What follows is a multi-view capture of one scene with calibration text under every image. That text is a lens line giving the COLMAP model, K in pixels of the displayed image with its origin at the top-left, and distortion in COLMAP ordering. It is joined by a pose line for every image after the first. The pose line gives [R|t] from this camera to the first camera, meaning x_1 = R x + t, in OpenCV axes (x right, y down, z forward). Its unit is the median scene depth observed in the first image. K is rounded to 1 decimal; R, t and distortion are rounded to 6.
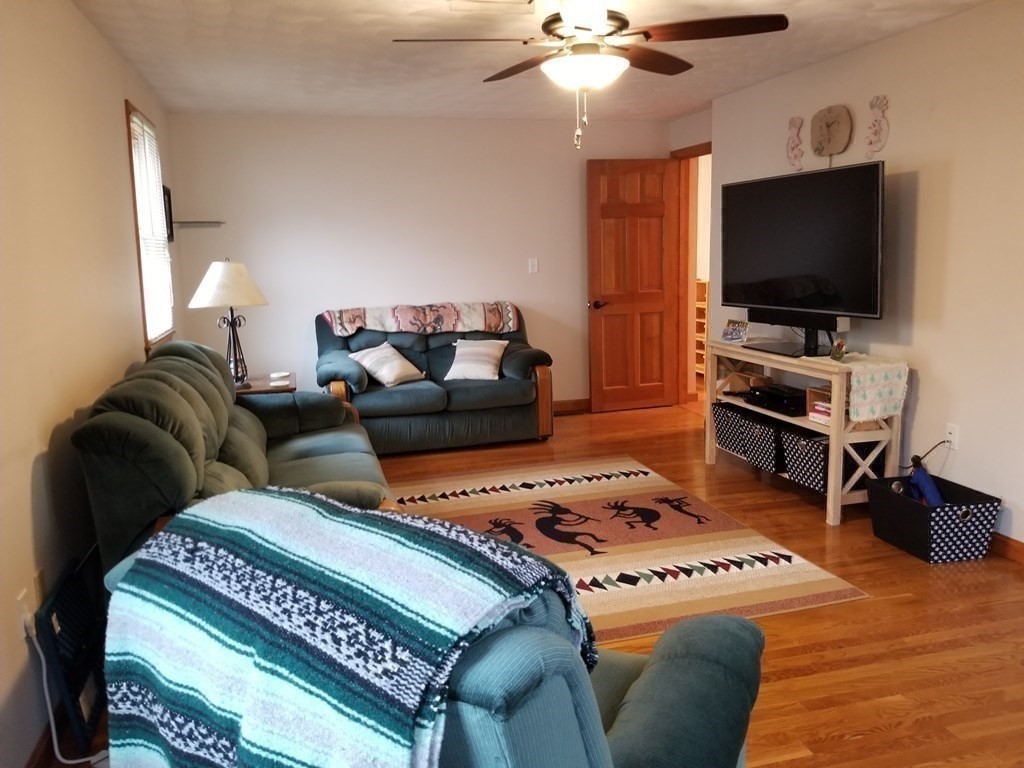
lens RADIAL K [[795.6, 0, 509.1], [0, 795.6, 383.1], [0, 0, 1]] dist [0.095847, -0.157887]
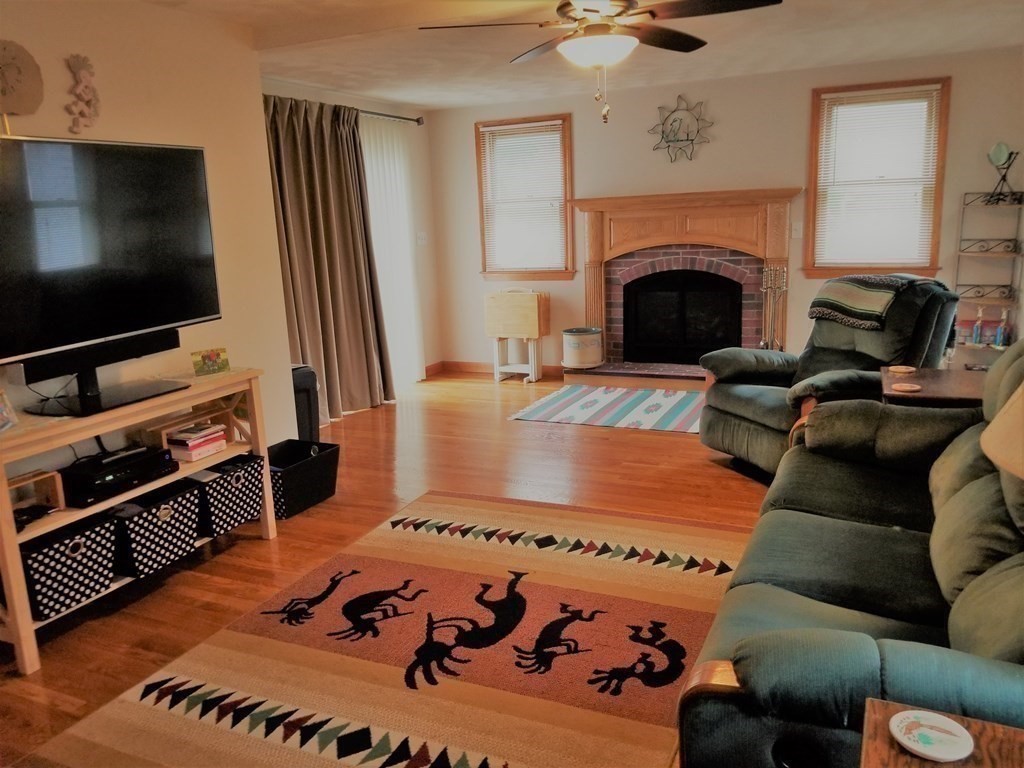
lens RADIAL K [[795.6, 0, 509.1], [0, 795.6, 383.1], [0, 0, 1]] dist [0.095847, -0.157887]
pose [[-0.764625, -0.061874, 0.641499, -0.379845], [0.177746, 0.936529, 0.302192, -0.218011], [-0.619480, 0.345087, -0.705095, 1.382344]]
